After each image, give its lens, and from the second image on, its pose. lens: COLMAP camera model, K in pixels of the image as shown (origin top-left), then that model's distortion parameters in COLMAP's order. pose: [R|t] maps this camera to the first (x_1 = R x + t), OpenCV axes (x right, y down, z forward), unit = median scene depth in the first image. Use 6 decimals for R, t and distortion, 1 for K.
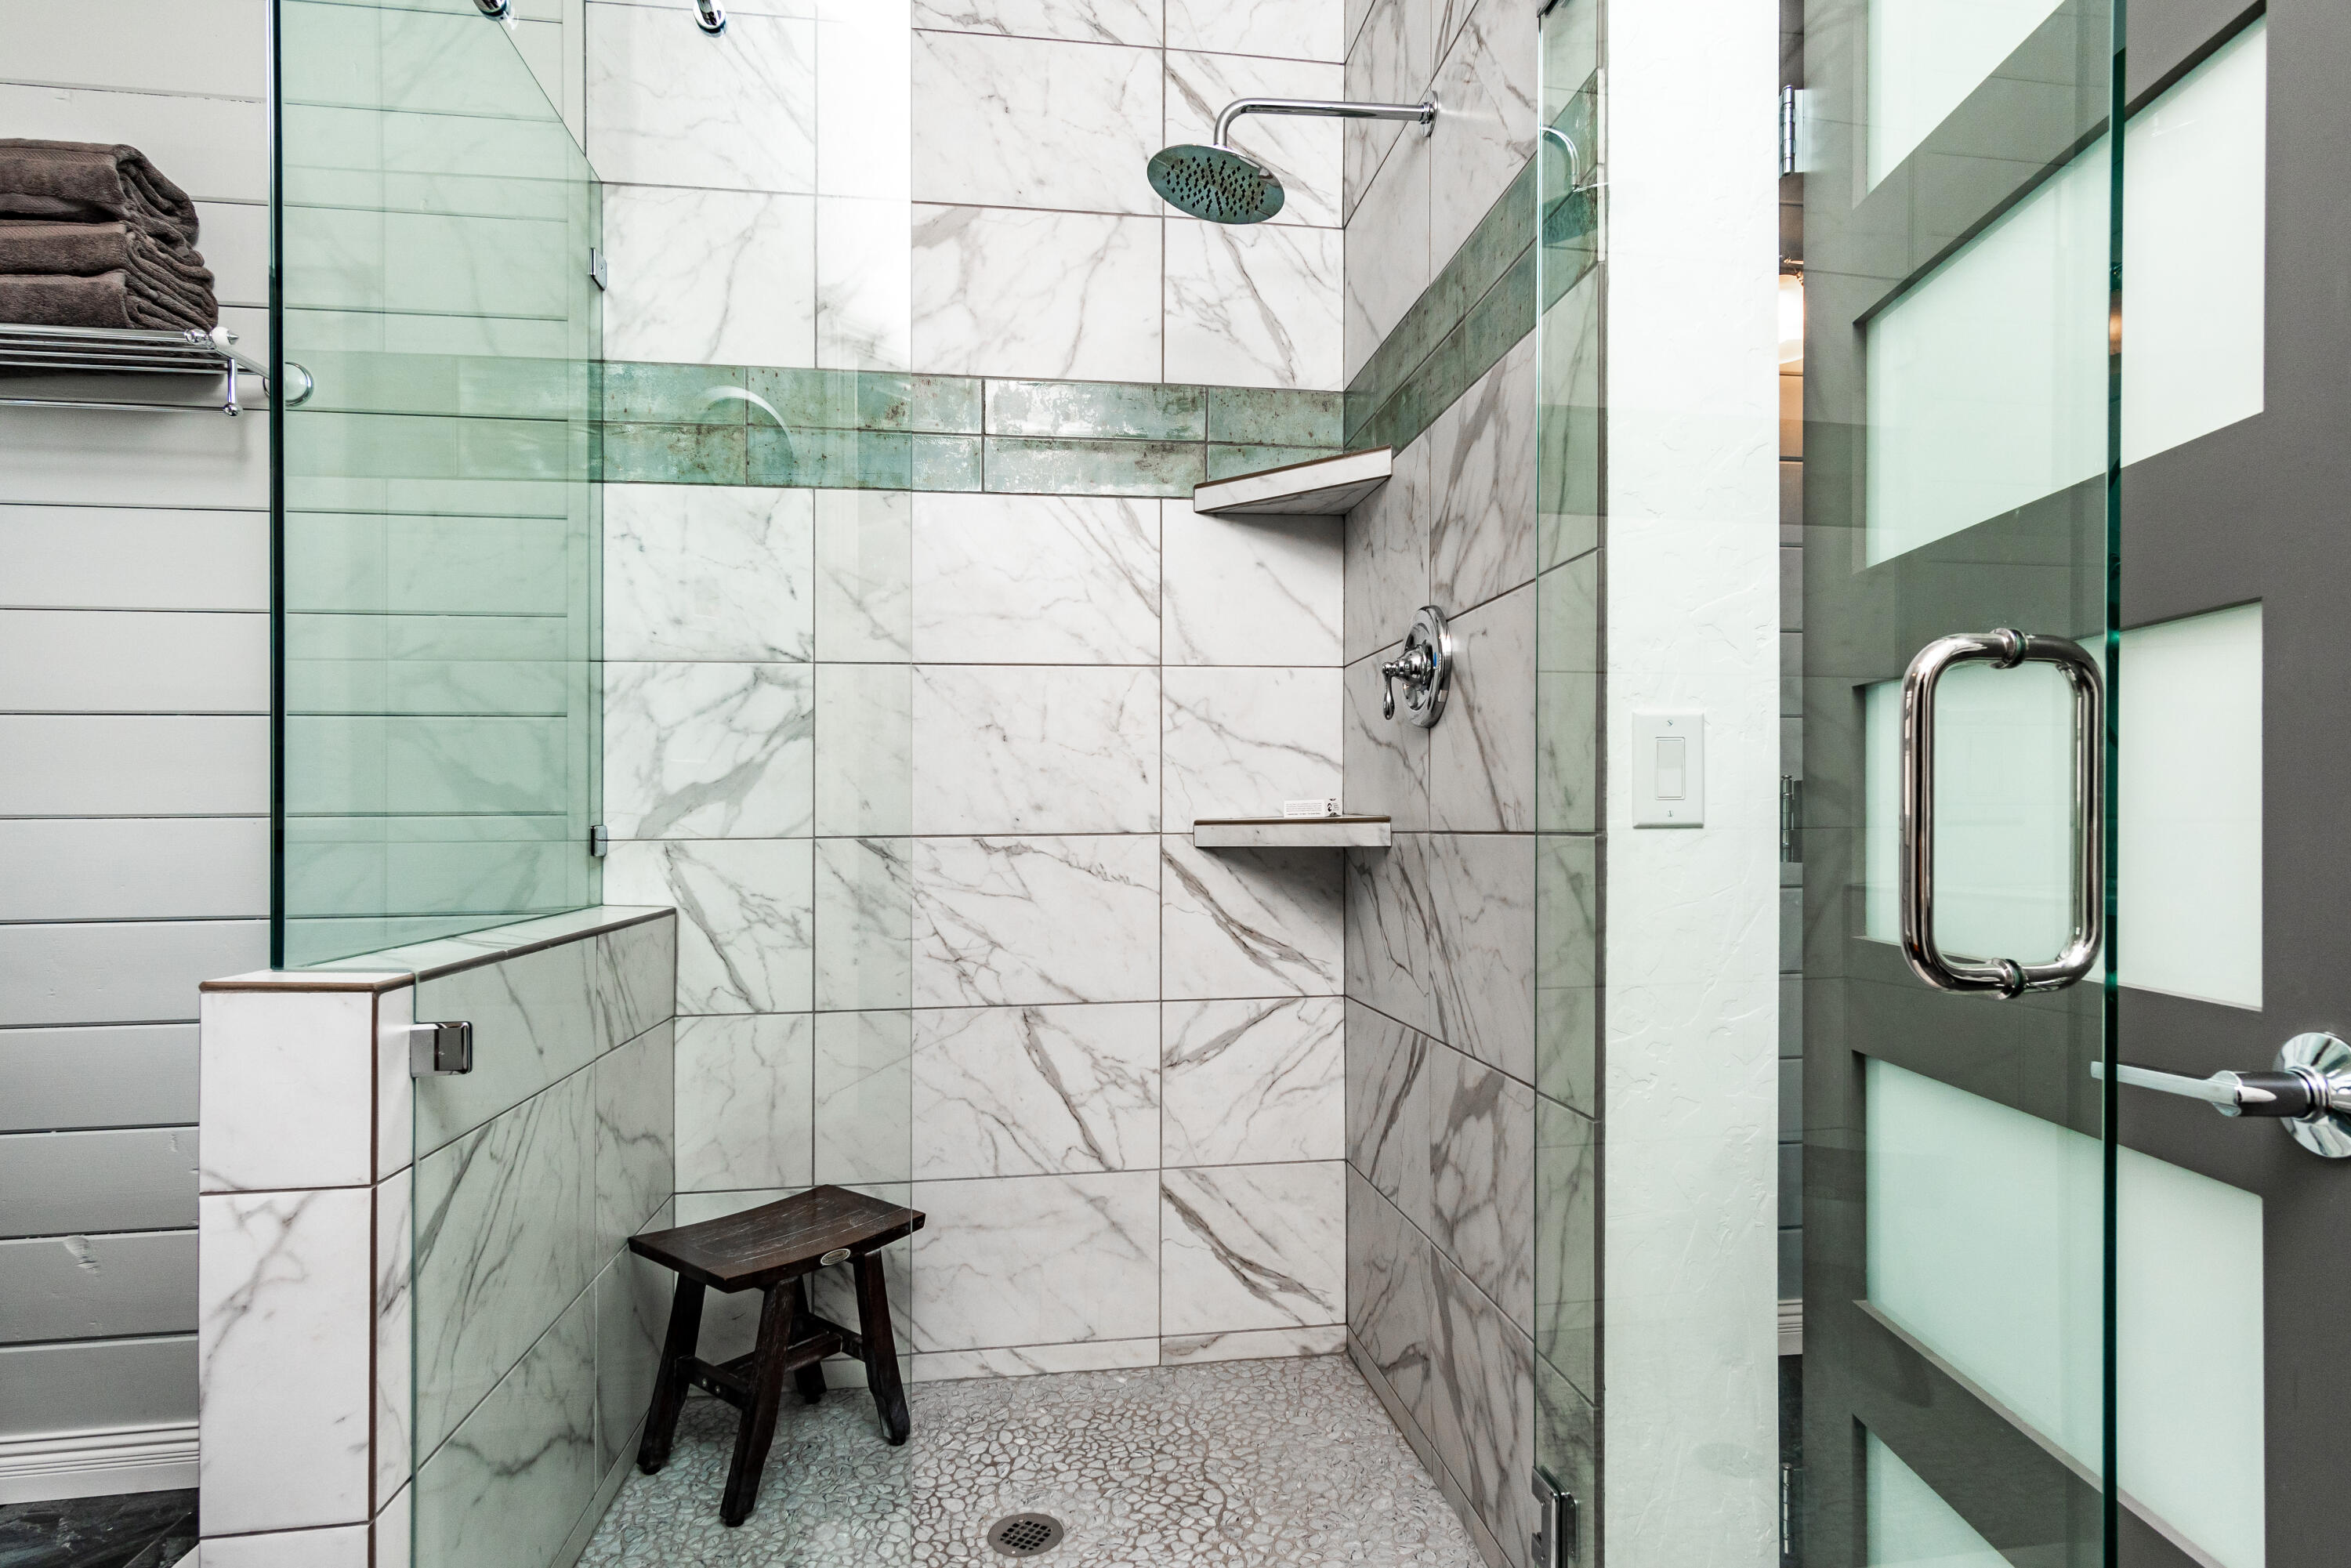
lens RADIAL K [[1223.8, 0, 1173.9], [0, 1223.8, 830.5], [0, 0, 1]] dist [0.004680, 0.000960]
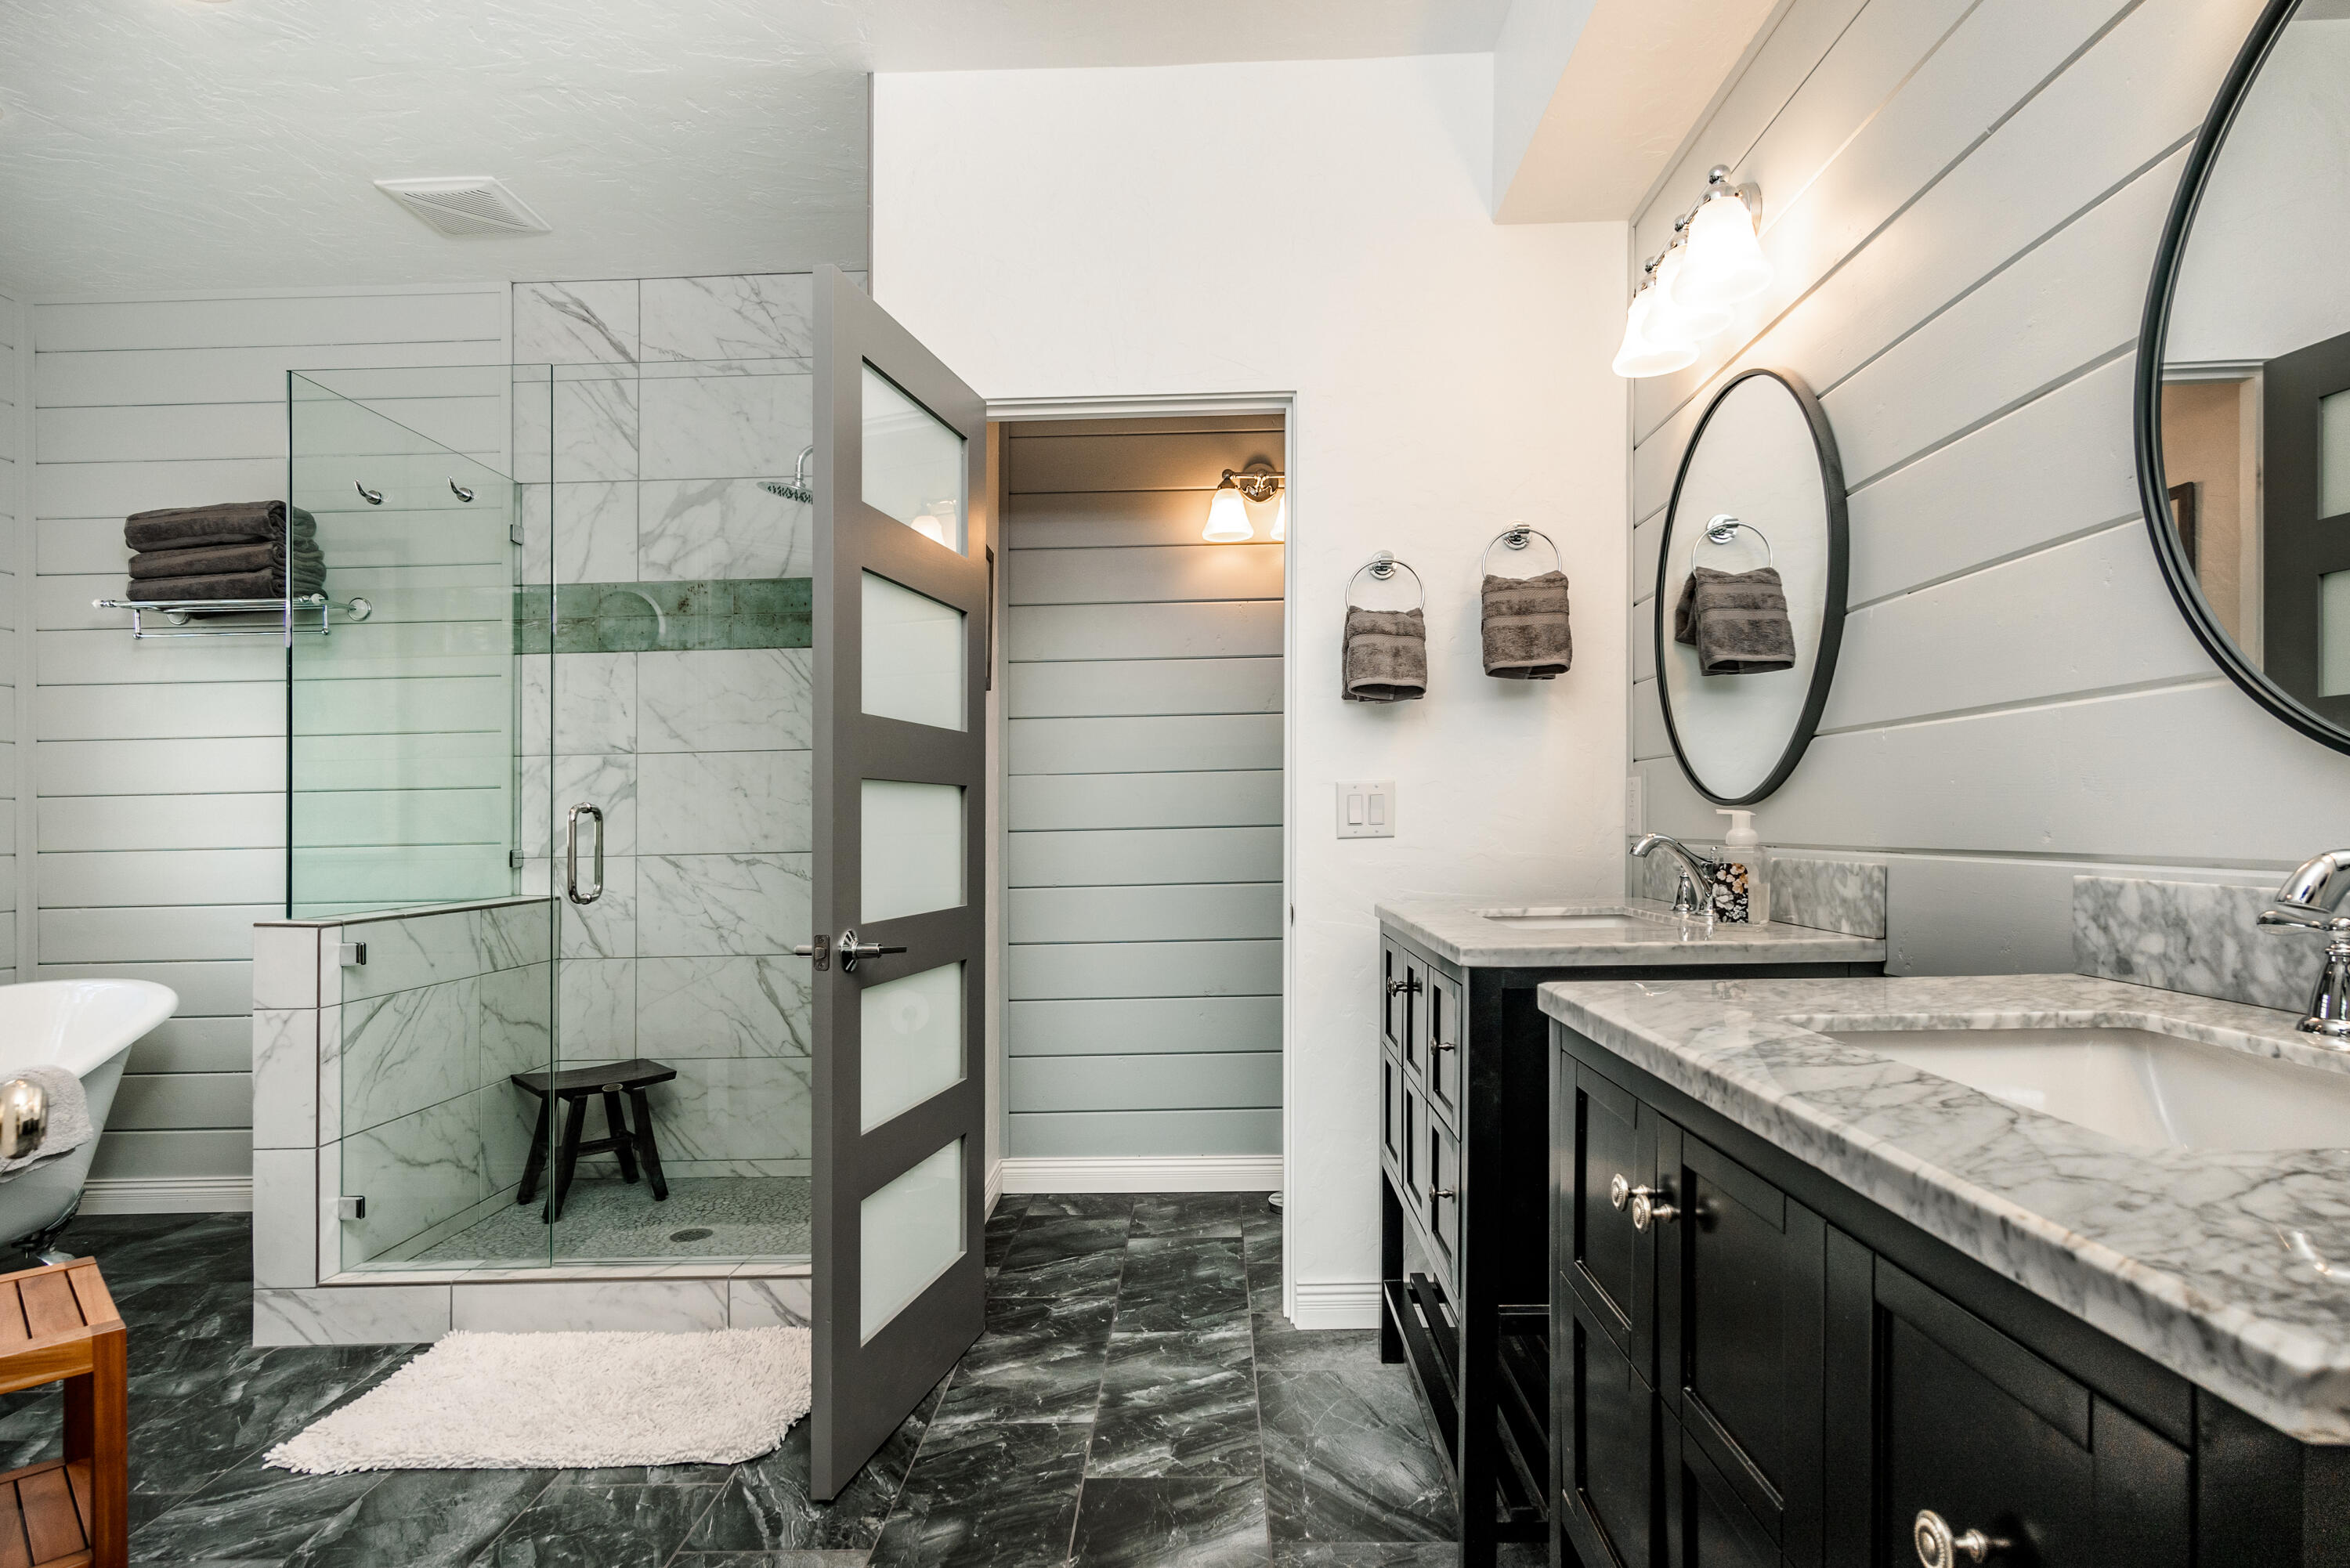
lens RADIAL K [[1235.5, 0, 1171.2], [0, 1235.5, 818.6], [0, 0, 1]] dist [0.003763, 0.001374]
pose [[0.986163, -0.009993, -0.165478, 0.741755], [0.008421, 0.999913, -0.010197, -0.022607], [0.165565, 0.008662, 0.986161, -0.590886]]
